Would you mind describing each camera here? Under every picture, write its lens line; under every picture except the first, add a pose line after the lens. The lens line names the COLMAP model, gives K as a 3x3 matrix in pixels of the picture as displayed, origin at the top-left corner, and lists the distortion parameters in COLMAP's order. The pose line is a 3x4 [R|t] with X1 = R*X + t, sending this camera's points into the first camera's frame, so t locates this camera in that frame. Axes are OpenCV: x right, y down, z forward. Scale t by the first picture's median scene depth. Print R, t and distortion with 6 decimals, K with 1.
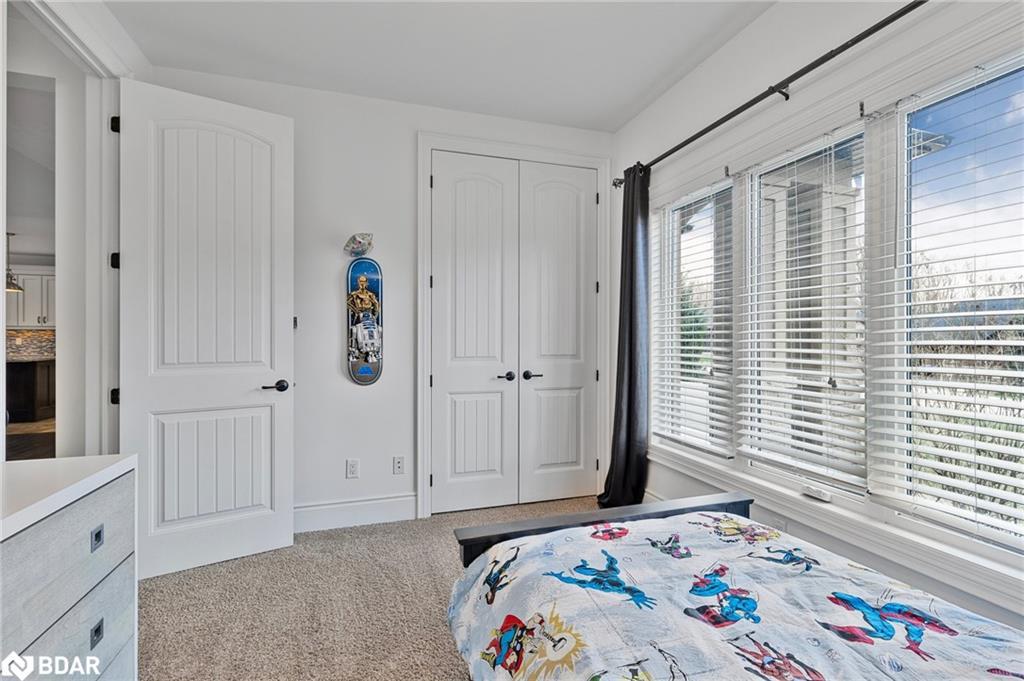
lens RADIAL K [[457.0, 0, 508.3], [0, 457.0, 340.5], [0, 0, 1]] dist [0.005567, 0.000178]
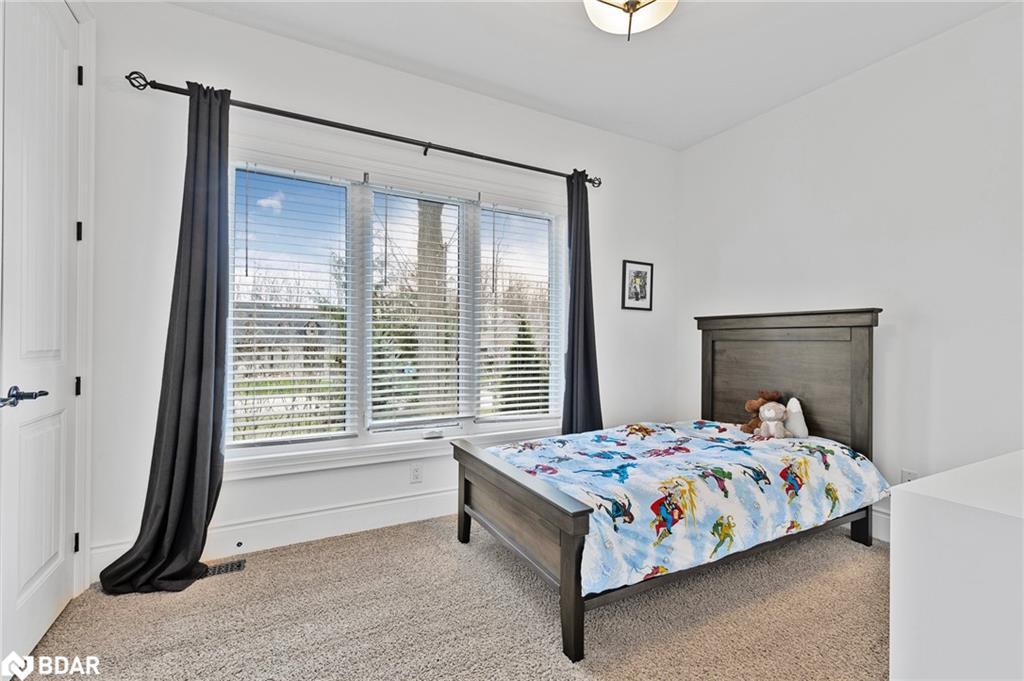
lens RADIAL K [[457.0, 0, 517.2], [0, 457.0, 338.7], [0, 0, 1]] dist [0.005567, 0.000178]
pose [[-0.175547, 0.003807, 0.984464, -1.288464], [-0.006413, 0.999967, -0.005011, 0.050428], [-0.984450, -0.007193, -0.175517, 1.557635]]
